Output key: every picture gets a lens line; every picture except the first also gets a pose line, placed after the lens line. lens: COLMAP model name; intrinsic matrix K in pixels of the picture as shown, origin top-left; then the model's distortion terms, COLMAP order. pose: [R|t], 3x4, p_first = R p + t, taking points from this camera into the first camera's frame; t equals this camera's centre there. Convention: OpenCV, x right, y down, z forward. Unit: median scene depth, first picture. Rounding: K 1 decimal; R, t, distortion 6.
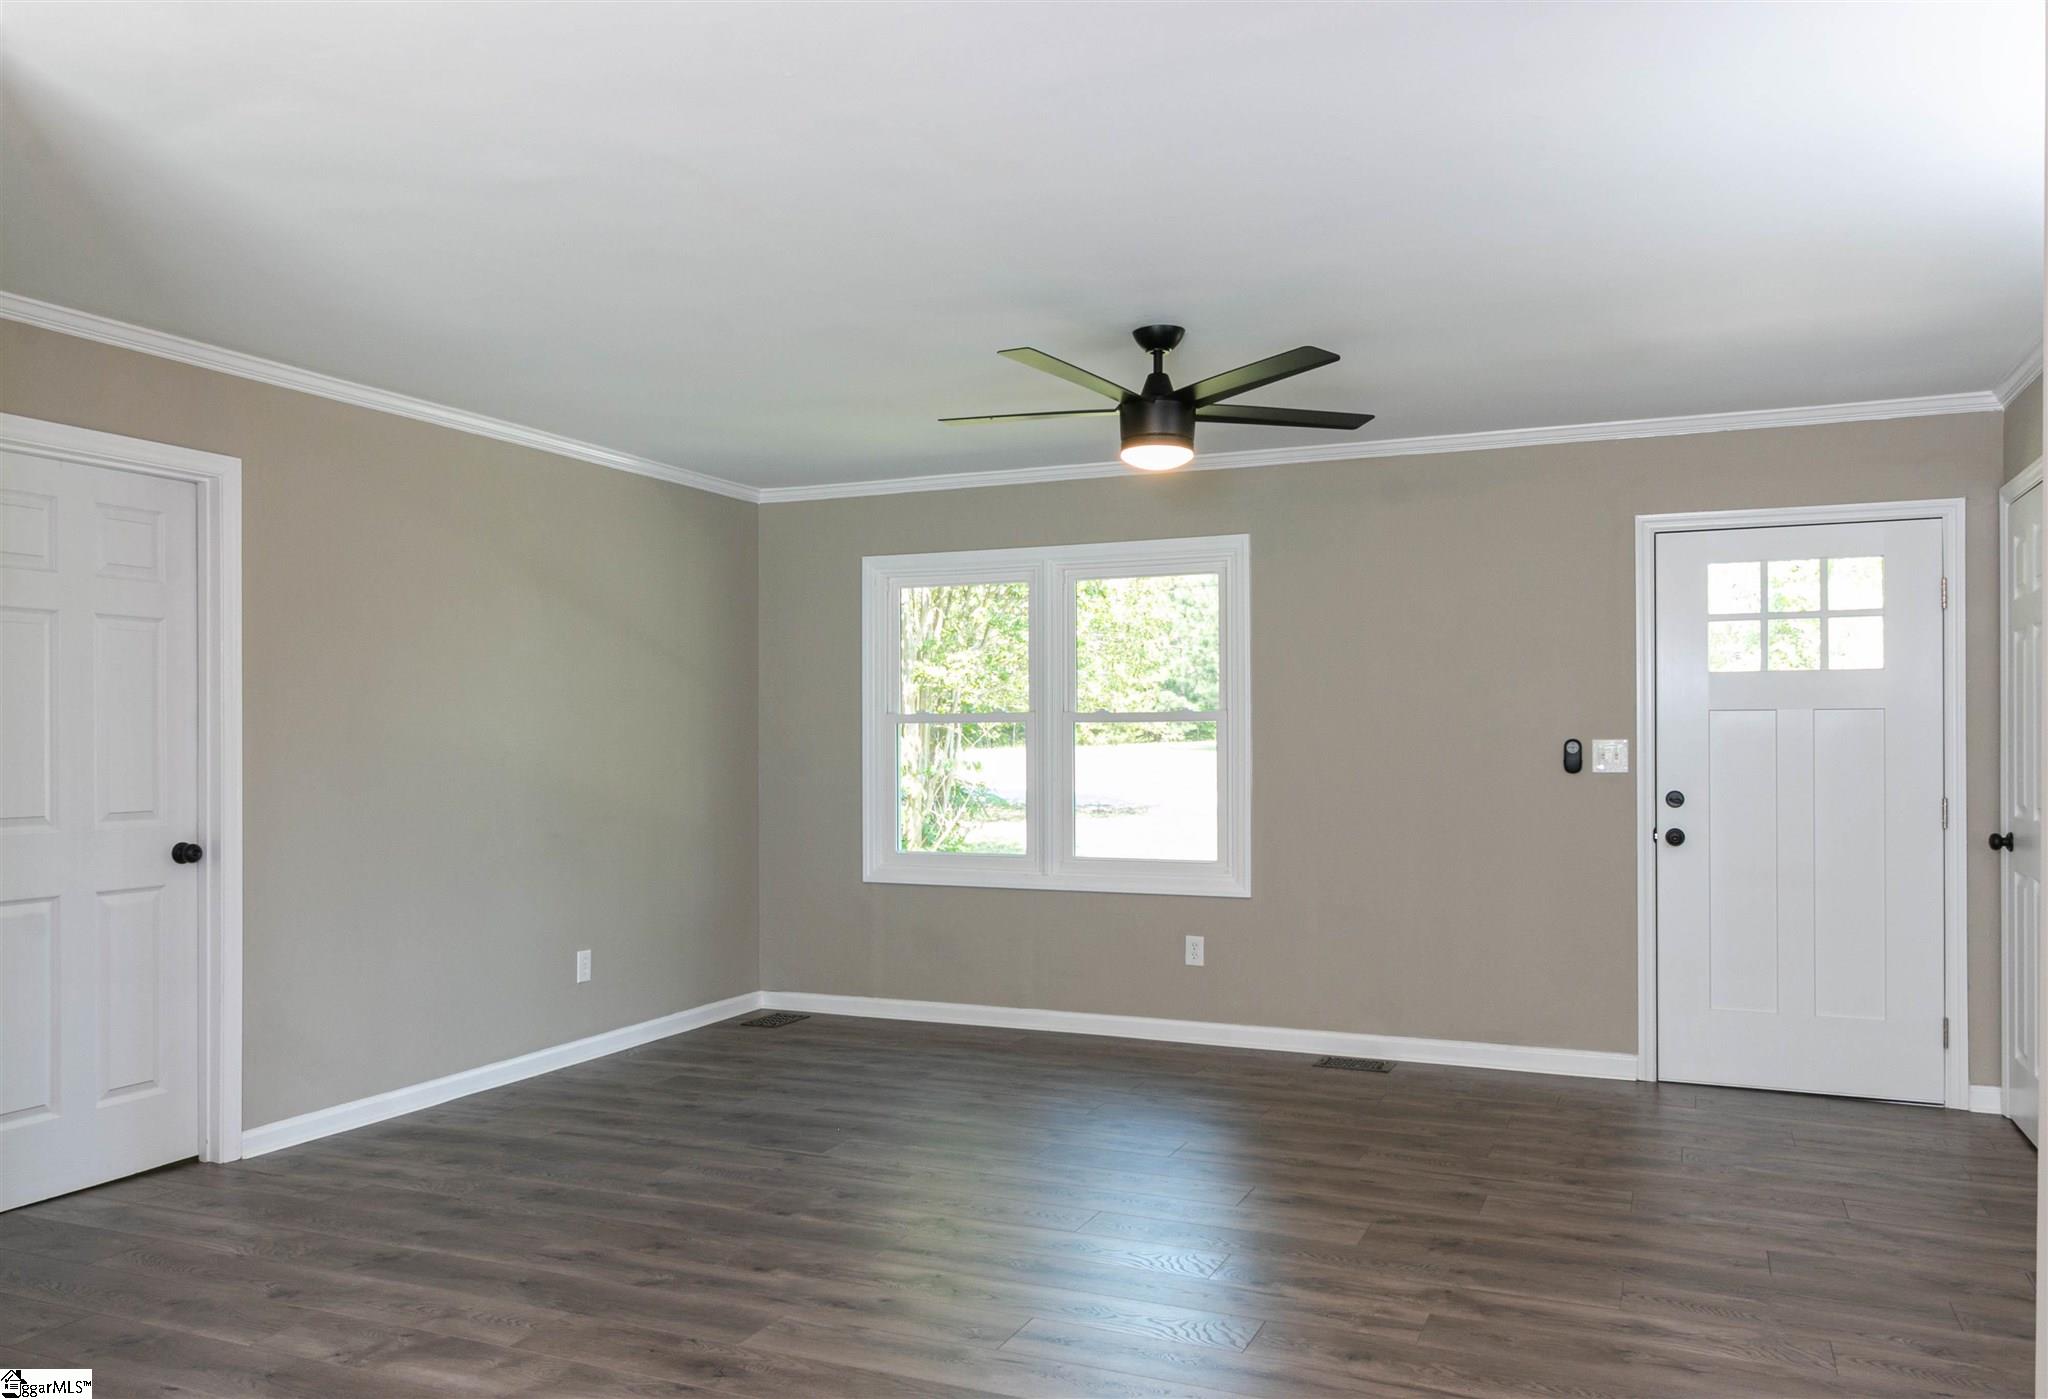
lens RADIAL K [[1521.9, 0, 1020.5], [0, 1521.9, 717.7], [0, 0, 1]] dist [-0.012088, -0.000311]
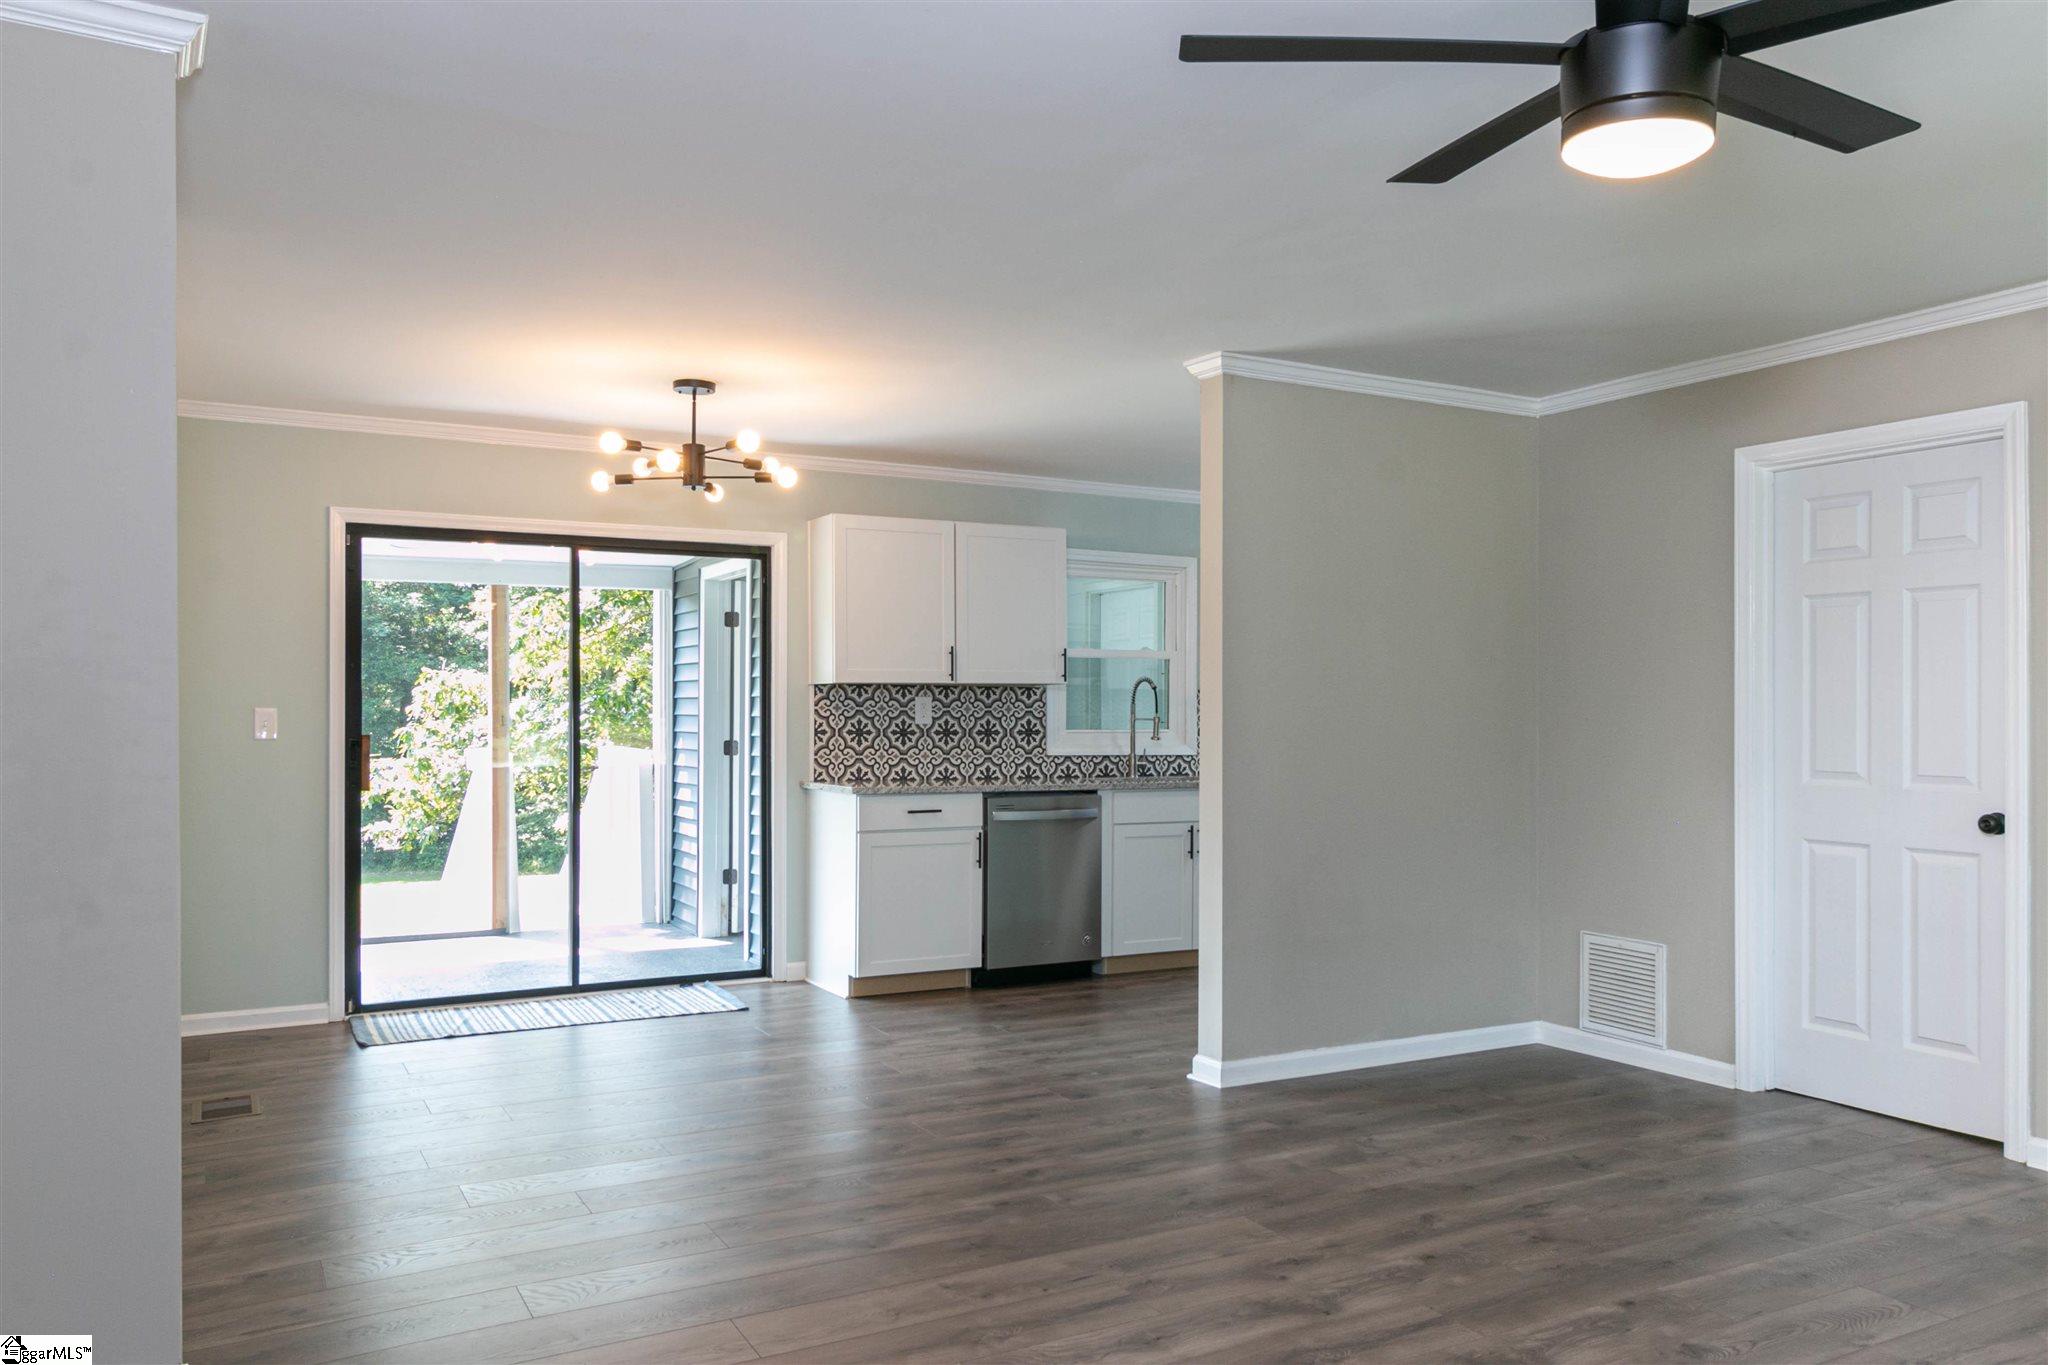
lens RADIAL K [[1508.6, 0, 1021.2], [0, 1508.6, 680.3], [0, 0, 1]] dist [0.007590, 0.000646]
pose [[-0.603273, -0.004360, -0.797523, 0.741558], [0.011445, 0.999835, -0.014123, 0.004957], [0.797453, -0.017648, -0.603124, 1.352620]]
